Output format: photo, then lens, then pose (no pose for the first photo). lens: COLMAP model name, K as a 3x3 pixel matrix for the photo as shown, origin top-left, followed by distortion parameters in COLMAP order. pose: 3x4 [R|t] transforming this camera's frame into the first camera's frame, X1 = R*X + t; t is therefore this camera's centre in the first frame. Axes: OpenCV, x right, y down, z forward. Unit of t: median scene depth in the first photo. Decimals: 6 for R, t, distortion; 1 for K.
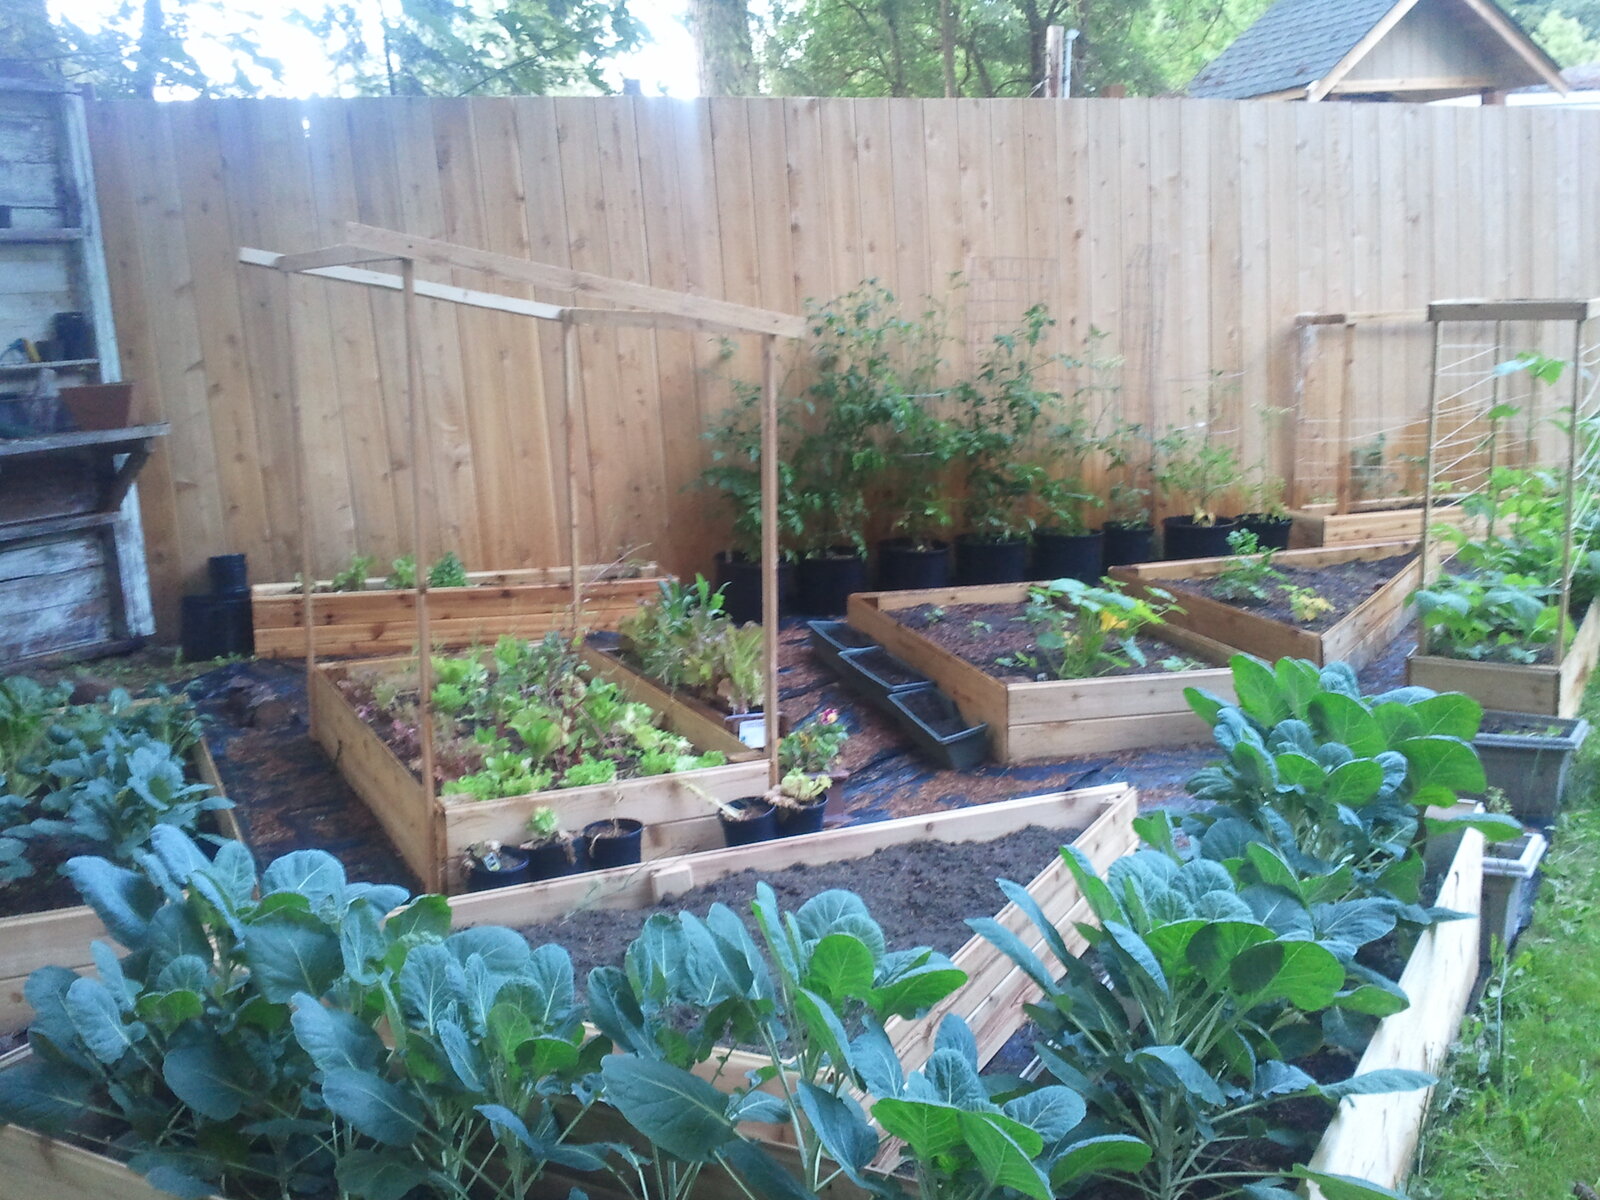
lens RADIAL K [[1659.2, 0, 797.3], [0, 1659.2, 606.7], [0, 0, 1]] dist [0.018654, 0.000000]
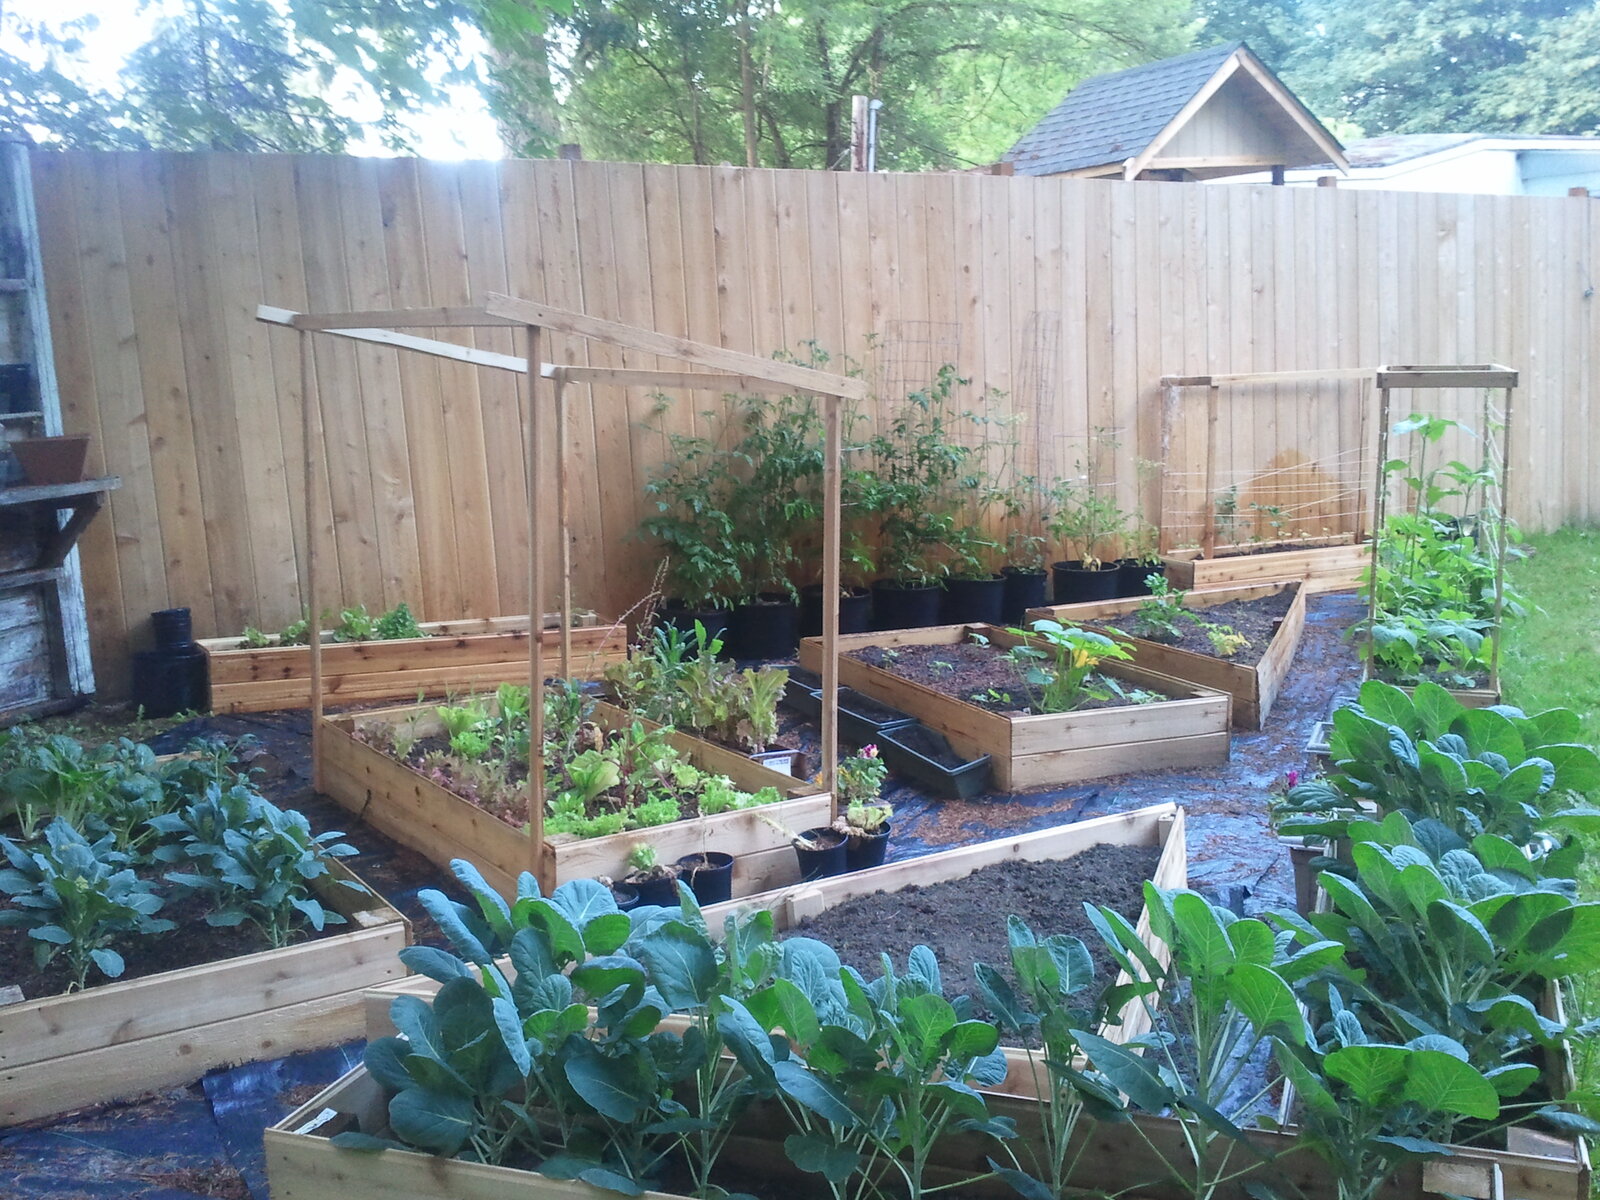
lens RADIAL K [[1659.2, 0, 804.0], [0, 1659.2, 593.1], [0, 0, 1]] dist [0.018654, 0.000000]
pose [[0.986327, -0.012362, 0.164334, -0.135151], [0.018438, 0.999200, -0.035499, 0.000953], [-0.163763, 0.038043, 0.985766, -0.034594]]
